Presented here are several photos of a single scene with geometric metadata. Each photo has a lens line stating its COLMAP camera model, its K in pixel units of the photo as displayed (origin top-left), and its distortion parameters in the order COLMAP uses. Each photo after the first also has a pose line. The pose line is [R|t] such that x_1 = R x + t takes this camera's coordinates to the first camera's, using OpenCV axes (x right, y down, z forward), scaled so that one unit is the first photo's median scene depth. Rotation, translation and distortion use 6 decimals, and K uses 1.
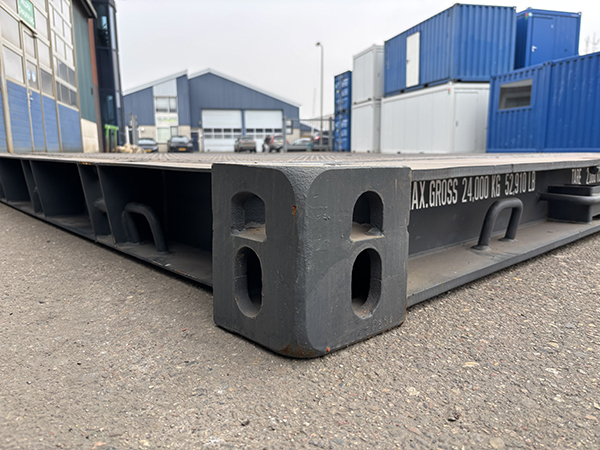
lens RADIAL K [[468.2, 0, 300.0], [0, 468.2, 225.0], [0, 0, 1]] dist [0.059641, -0.096889]
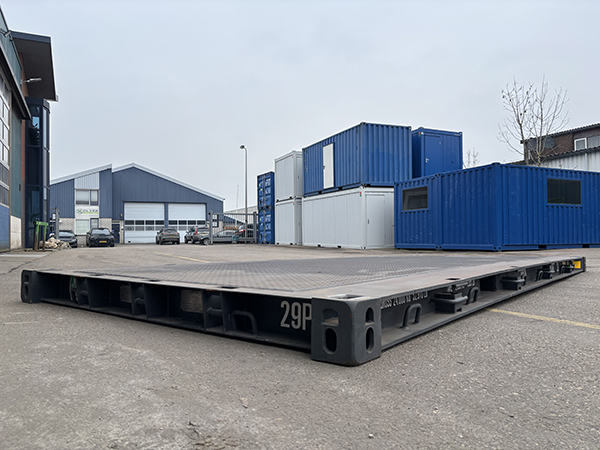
lens RADIAL K [[468.2, 0, 300.0], [0, 468.2, 225.0], [0, 0, 1]] dist [0.059641, -0.096889]
pose [[0.984737, 0.004325, 0.173994, -0.023268], [0.028232, 0.982482, -0.184207, -0.001472], [-0.171743, 0.186308, 0.967364, -0.054699]]
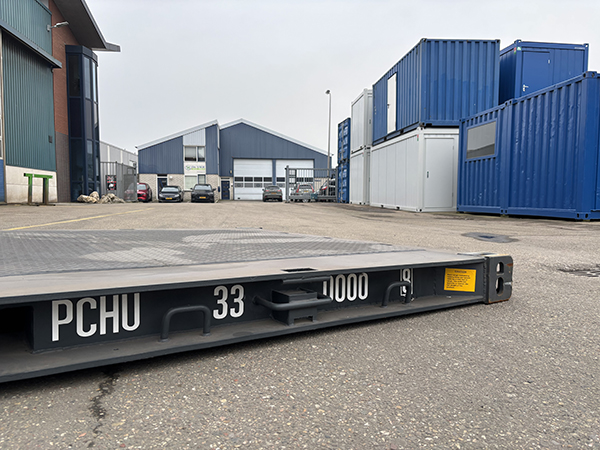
lens RADIAL K [[456.3, 0, 317.1], [0, 456.3, 225.2], [0, 0, 1]] dist [0.005325, 0.000630]
pose [[0.988173, 0.025416, -0.151222, 0.208952], [-0.040143, 0.994654, -0.095142, -0.030658], [0.147995, 0.100088, 0.983911, 0.135999]]
